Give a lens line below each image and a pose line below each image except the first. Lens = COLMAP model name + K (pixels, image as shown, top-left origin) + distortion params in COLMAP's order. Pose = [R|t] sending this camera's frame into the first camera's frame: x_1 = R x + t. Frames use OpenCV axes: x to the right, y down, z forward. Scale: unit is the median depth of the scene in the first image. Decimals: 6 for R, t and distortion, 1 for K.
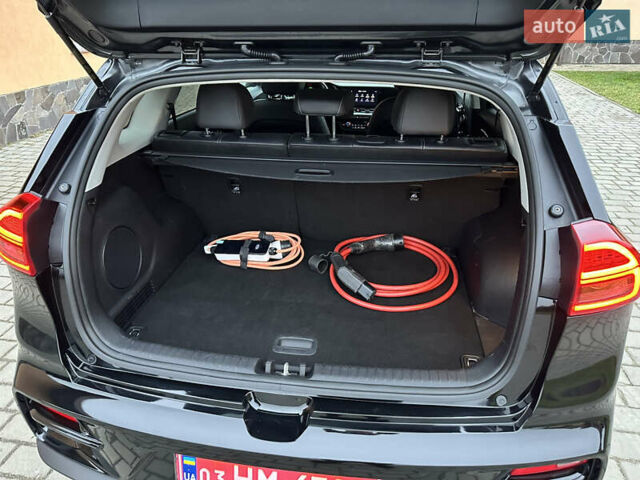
lens RADIAL K [[458.2, 0, 320.7], [0, 458.2, 237.5], [0, 0, 1]] dist [0.065489, -0.080665]
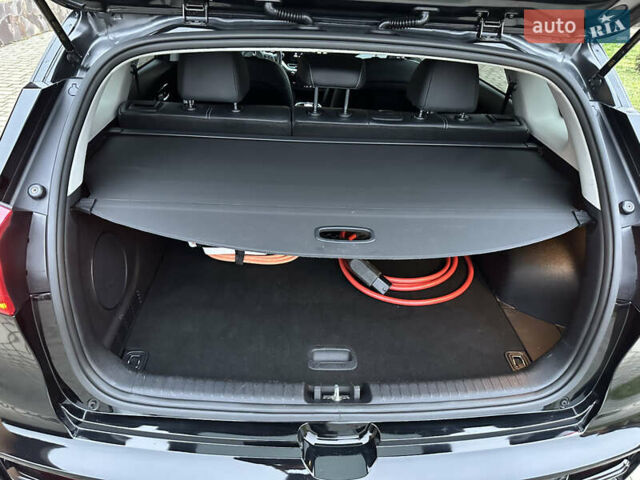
lens RADIAL K [[458.2, 0, 320.7], [0, 458.2, 237.5], [0, 0, 1]] dist [0.065489, -0.080665]
pose [[0.978570, -0.049721, 0.199820, -0.253665], [0.028182, 0.993617, 0.109230, -0.100272], [-0.203976, -0.101258, 0.973725, 0.168391]]
